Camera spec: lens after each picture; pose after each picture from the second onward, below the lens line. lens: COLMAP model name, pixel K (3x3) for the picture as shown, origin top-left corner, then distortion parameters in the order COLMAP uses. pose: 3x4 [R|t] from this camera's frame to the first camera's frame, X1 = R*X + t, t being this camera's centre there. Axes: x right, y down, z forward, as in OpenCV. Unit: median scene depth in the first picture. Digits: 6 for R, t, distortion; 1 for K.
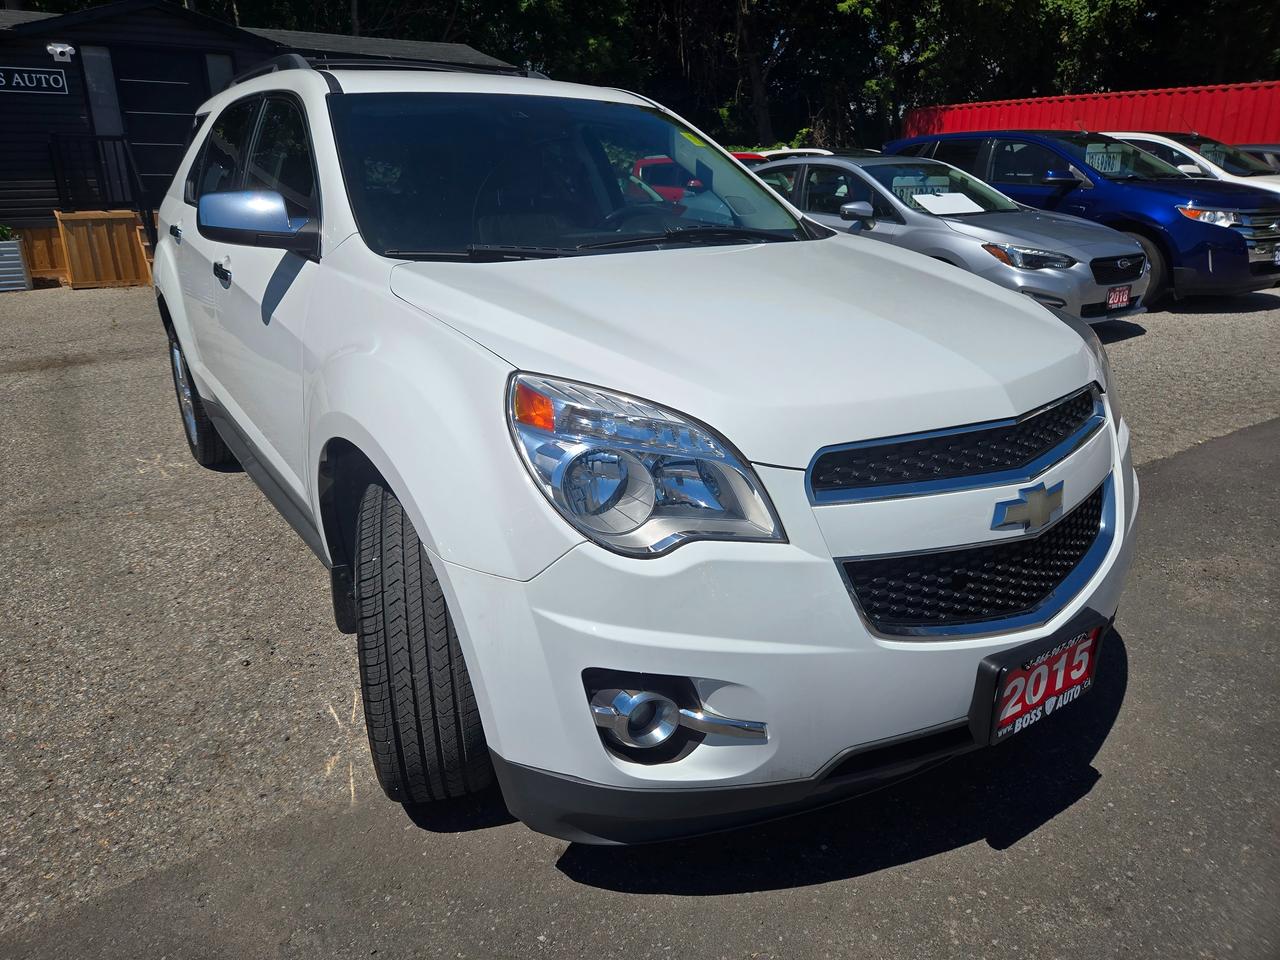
lens RADIAL K [[852.7, 0, 650.4], [0, 852.7, 477.4], [0, 0, 1]] dist [0.070557, -0.056956]
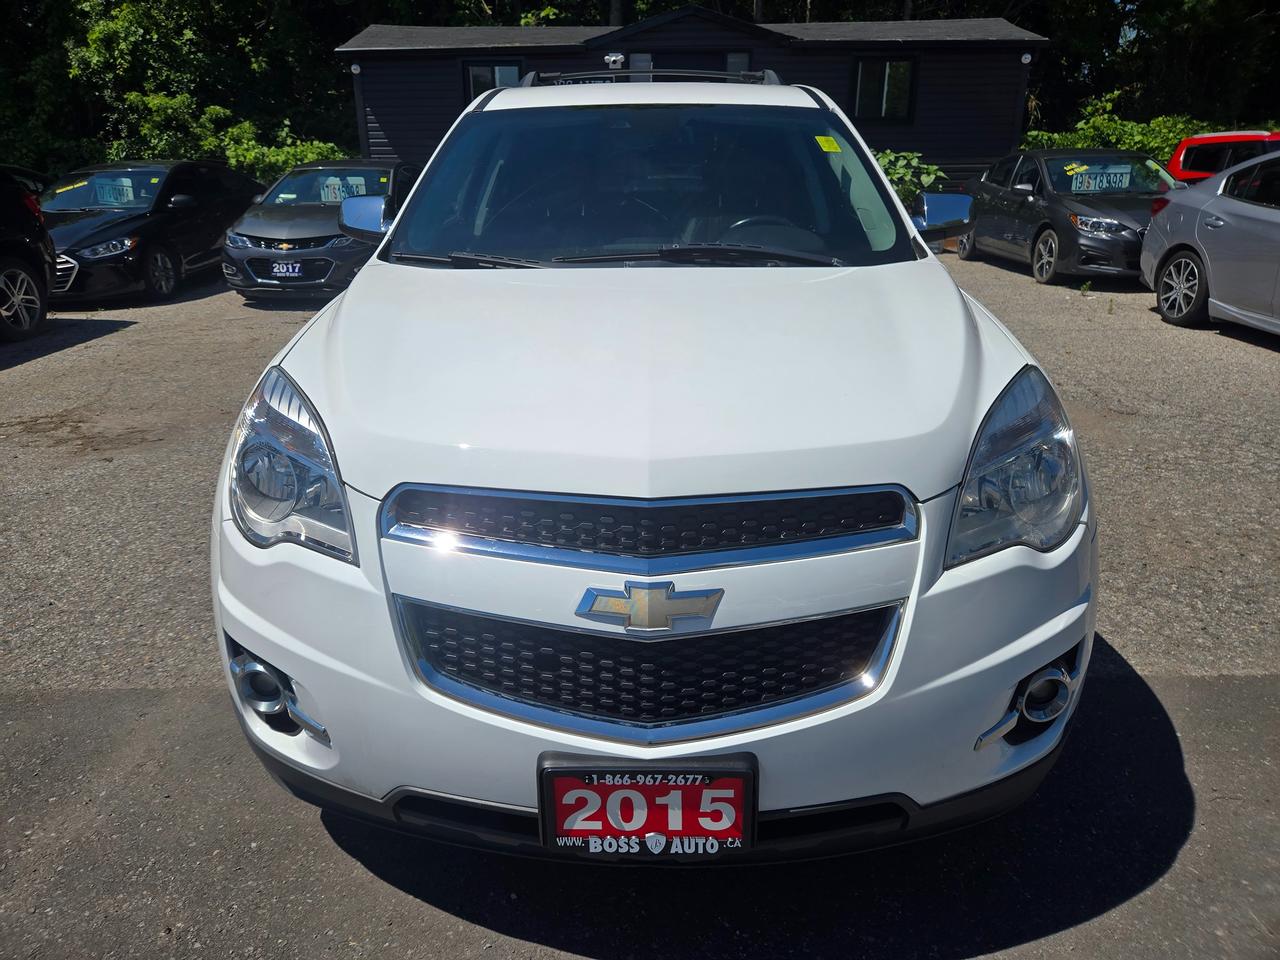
lens RADIAL K [[870.0, 0, 640.0], [0, 870.0, 480.0], [0, 0, 1]] dist [0.065288, -0.067186]
pose [[0.810781, 0.202175, -0.549327, 0.769037], [-0.193102, 0.978304, 0.075047, -0.131477], [0.552582, 0.045230, 0.832231, 0.236424]]
